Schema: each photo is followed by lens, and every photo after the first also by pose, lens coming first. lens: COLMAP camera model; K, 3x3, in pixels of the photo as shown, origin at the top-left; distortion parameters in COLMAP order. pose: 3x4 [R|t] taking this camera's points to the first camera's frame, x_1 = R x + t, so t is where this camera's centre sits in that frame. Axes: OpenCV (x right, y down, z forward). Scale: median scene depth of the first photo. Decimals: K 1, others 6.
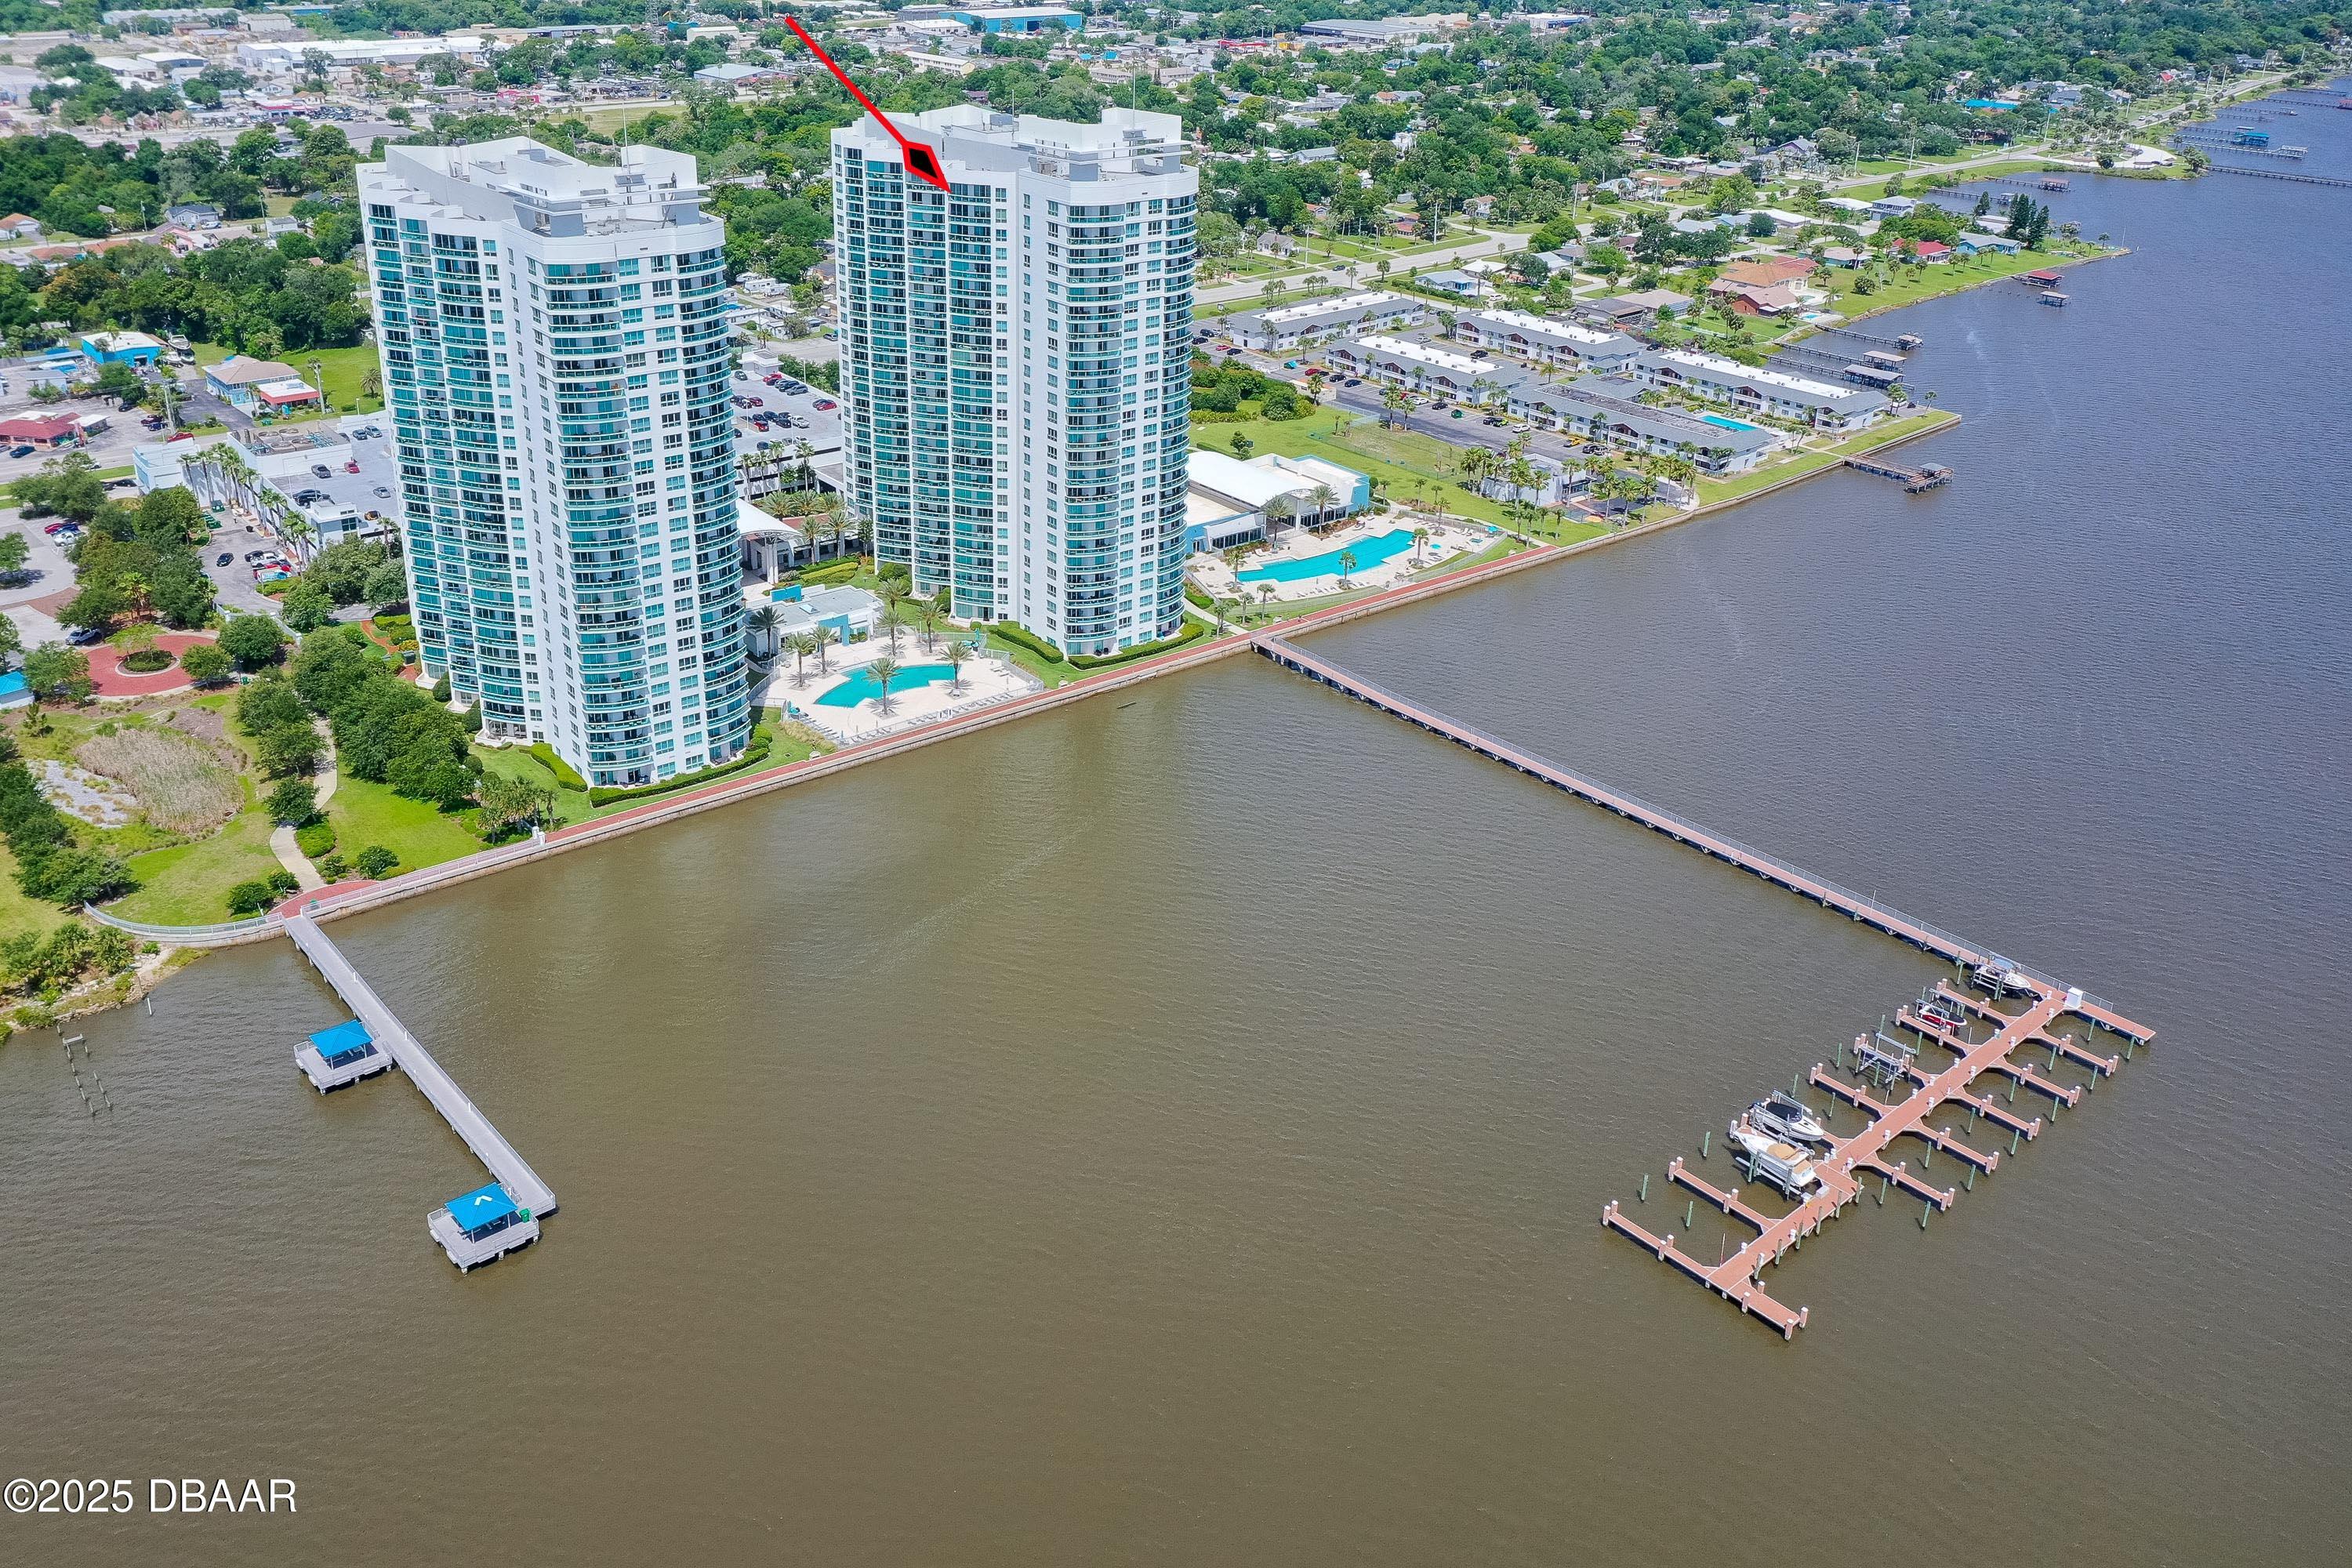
lens RADIAL K [[1920.4, 0, 1171.9], [0, 1920.4, 628.6], [0, 0, 1]] dist [0.004172, 0.000720]
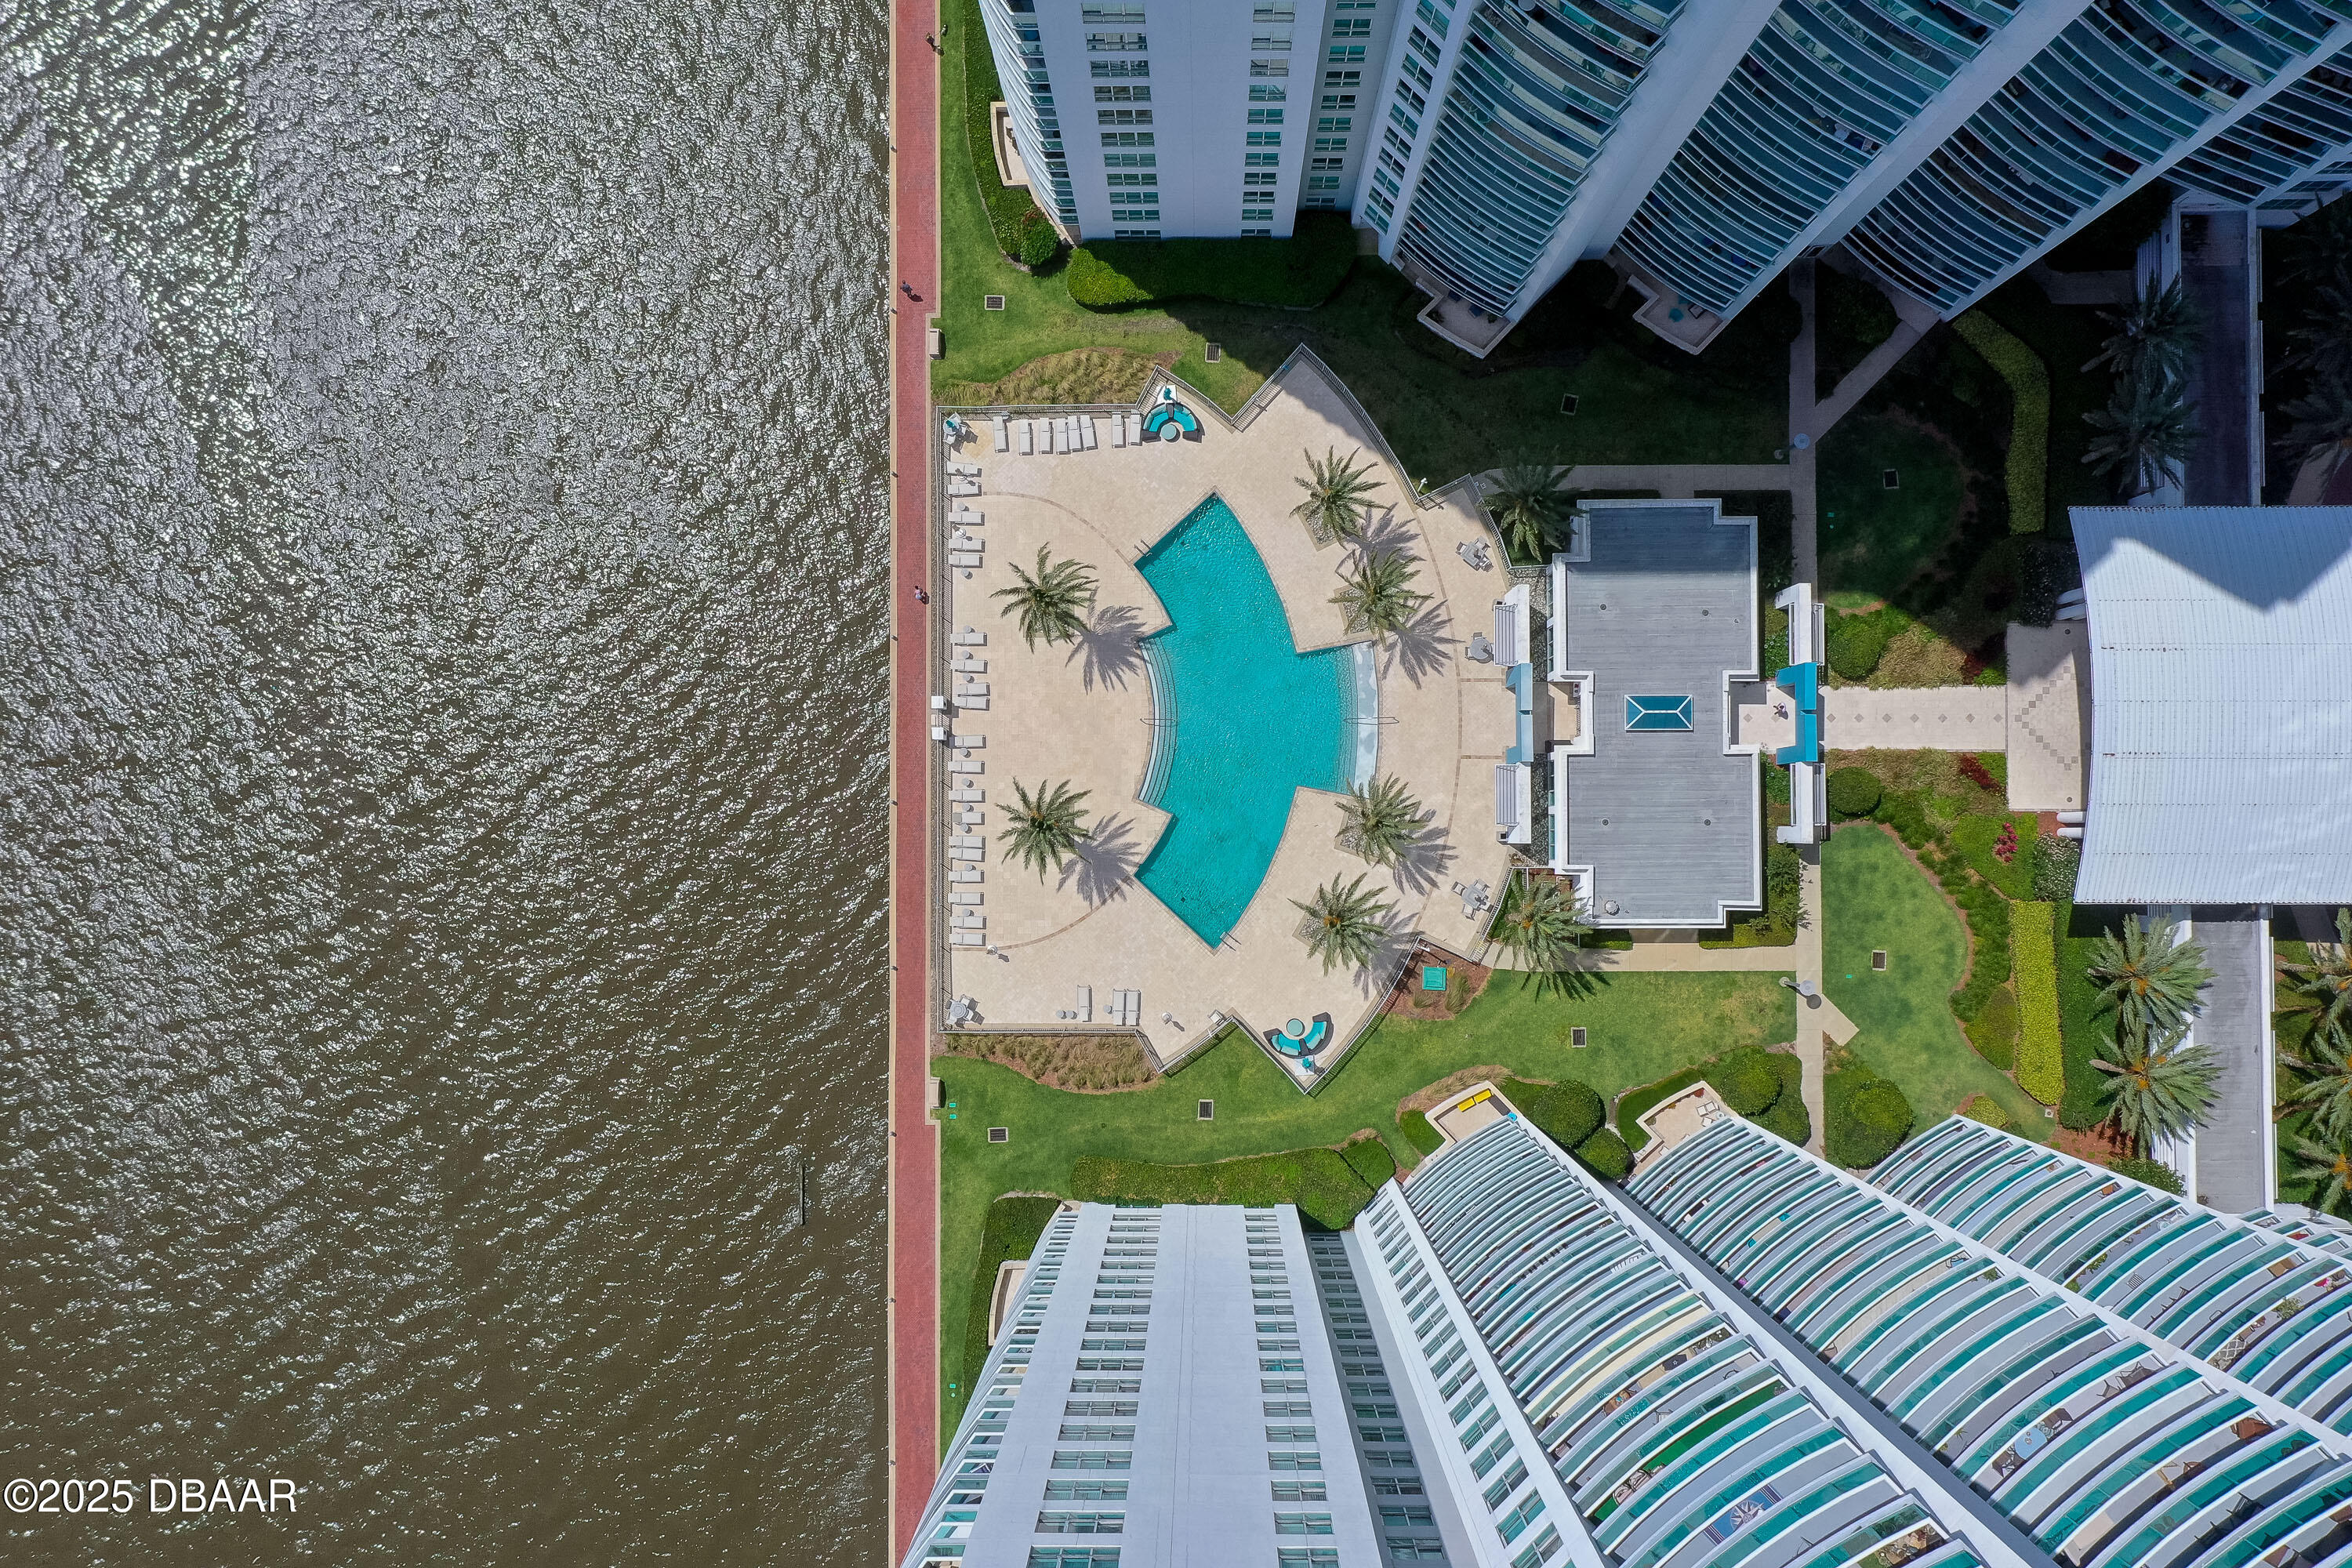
lens RADIAL K [[1880.7, 0, 1207.0], [0, 1880.7, 817.6], [0, 0, 1]] dist [0.006702, 0.003729]
pose [[-0.633843, 0.772172, -0.044661, -0.116055], [-0.298228, -0.190710, 0.935248, -0.319589], [0.713655, 0.606119, 0.351164, 0.887196]]
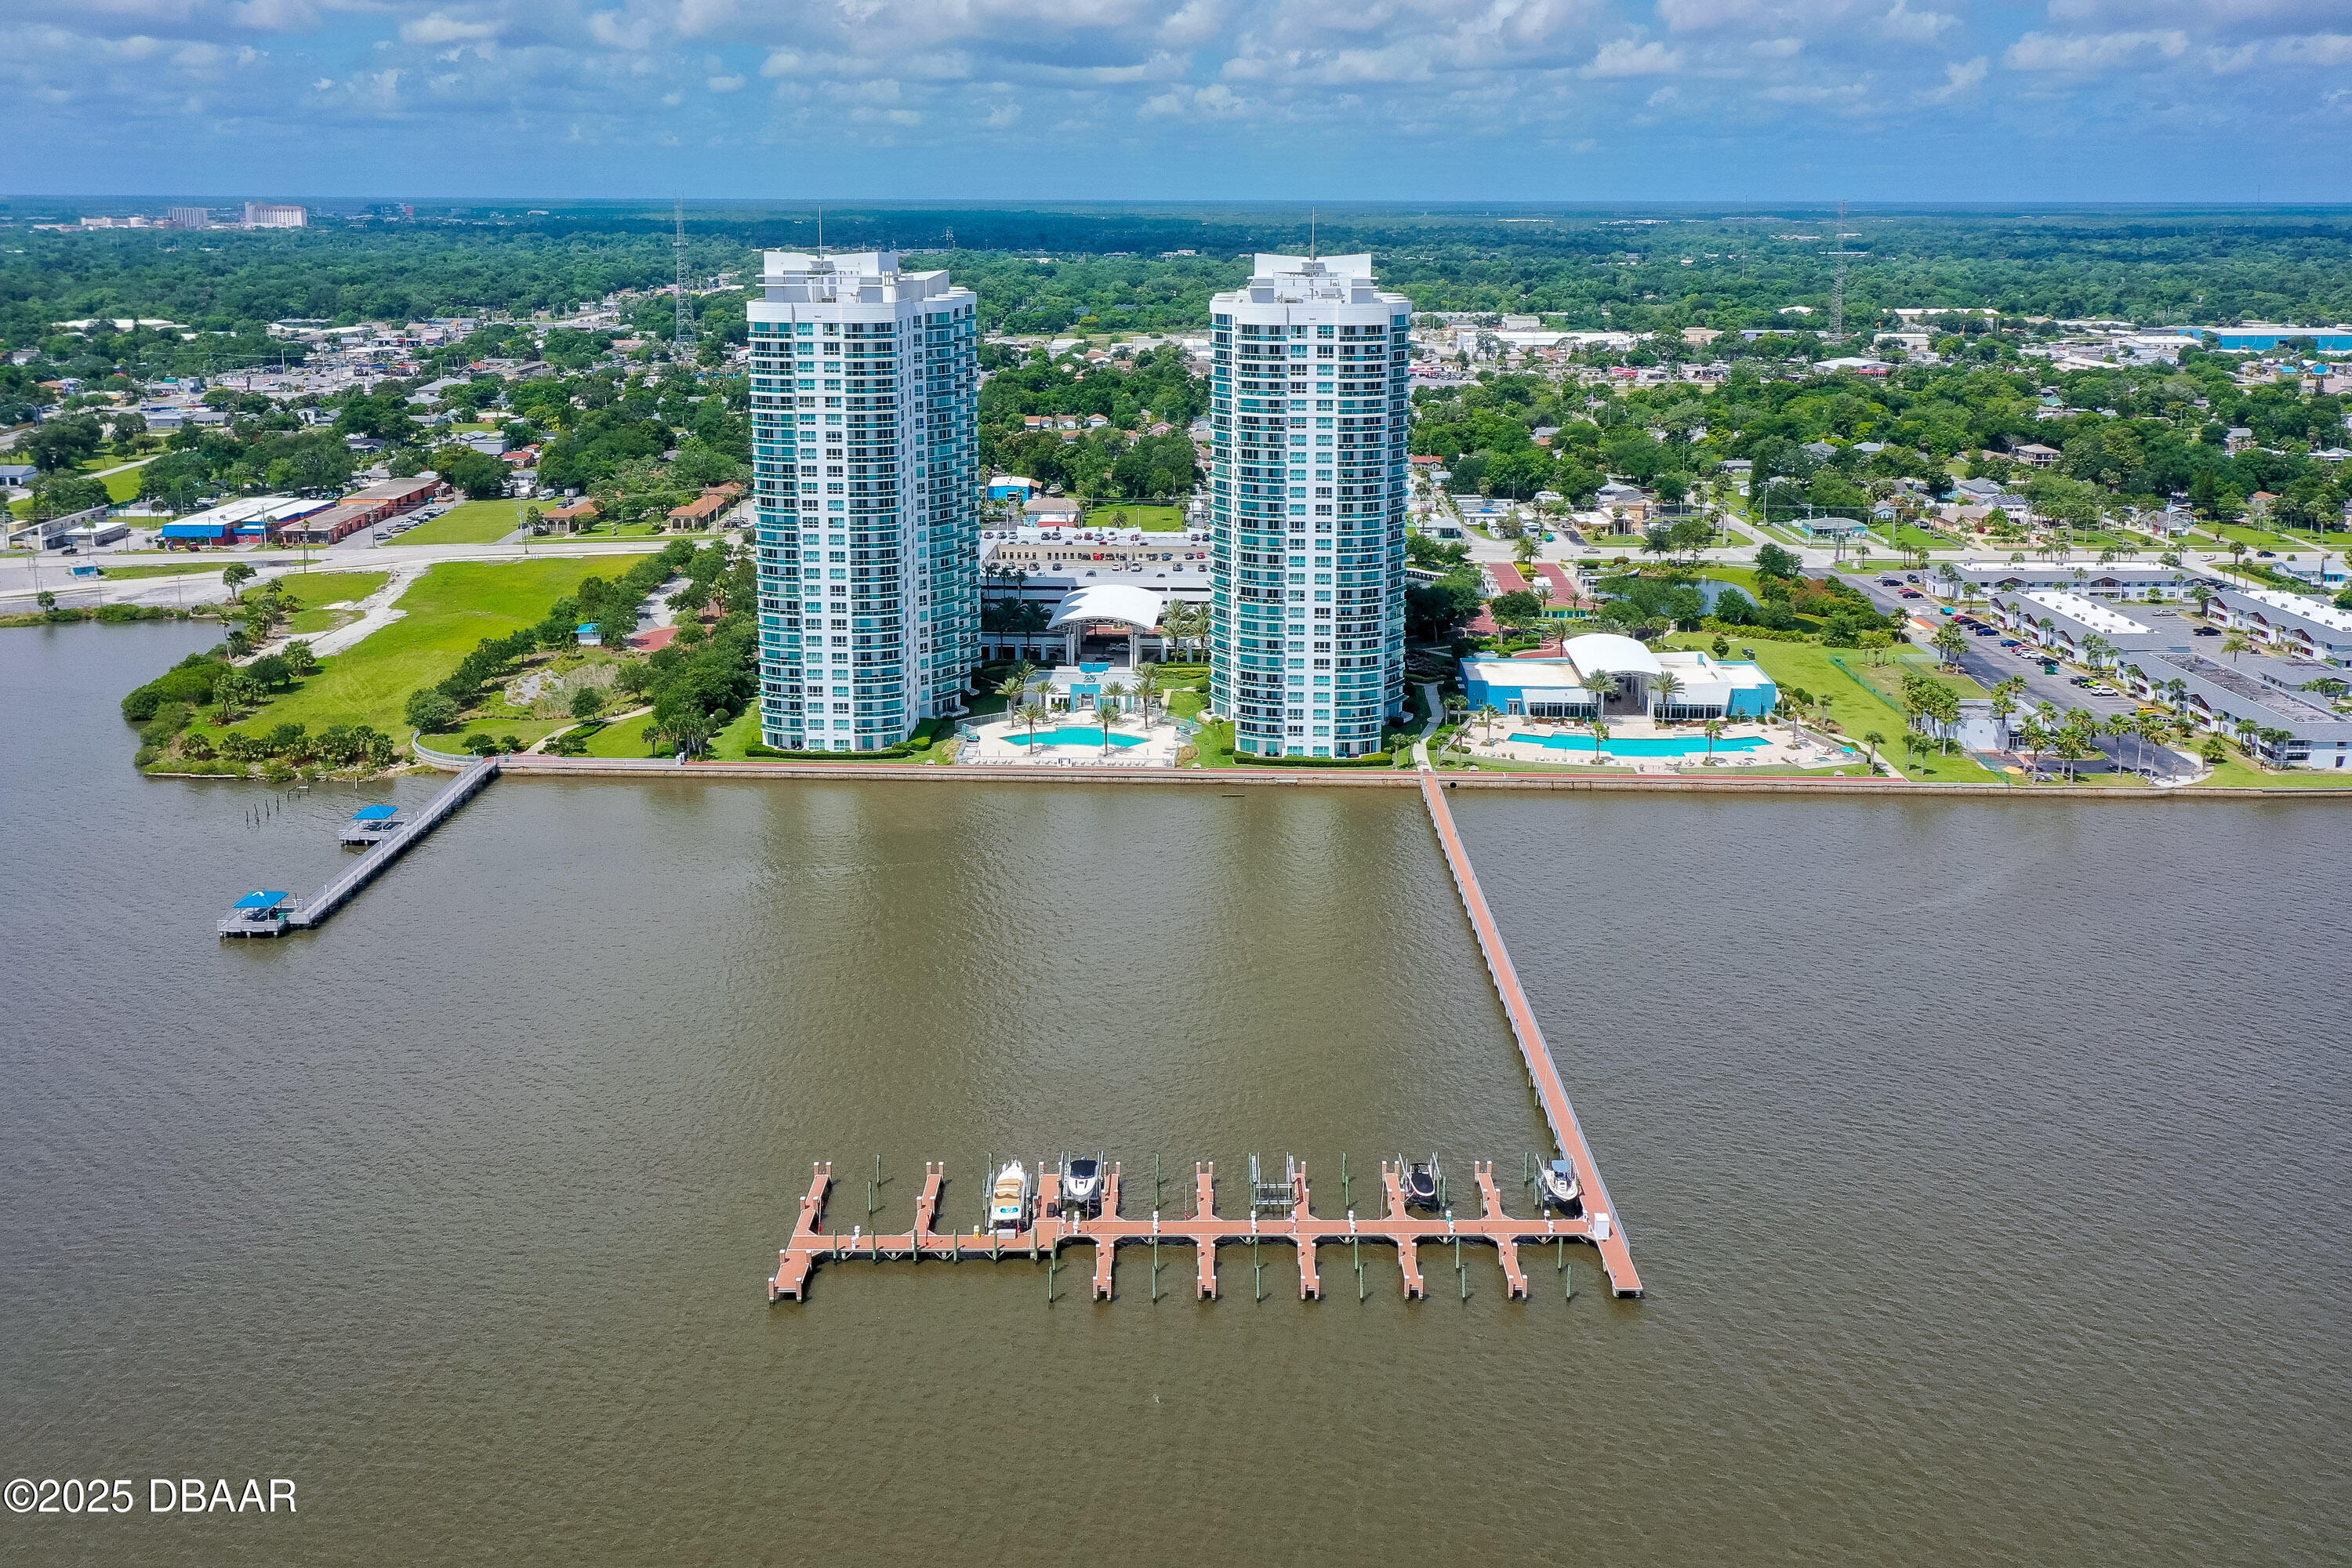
lens RADIAL K [[1895.9, 0, 1267.4], [0, 1895.9, 505.4], [0, 0, 1]] dist [0.004698, -0.005317]
pose [[0.767317, 0.082554, -0.635932, 0.630139], [-0.227992, 0.962007, -0.150211, 0.038498], [0.599370, 0.260246, 0.756985, 0.200263]]
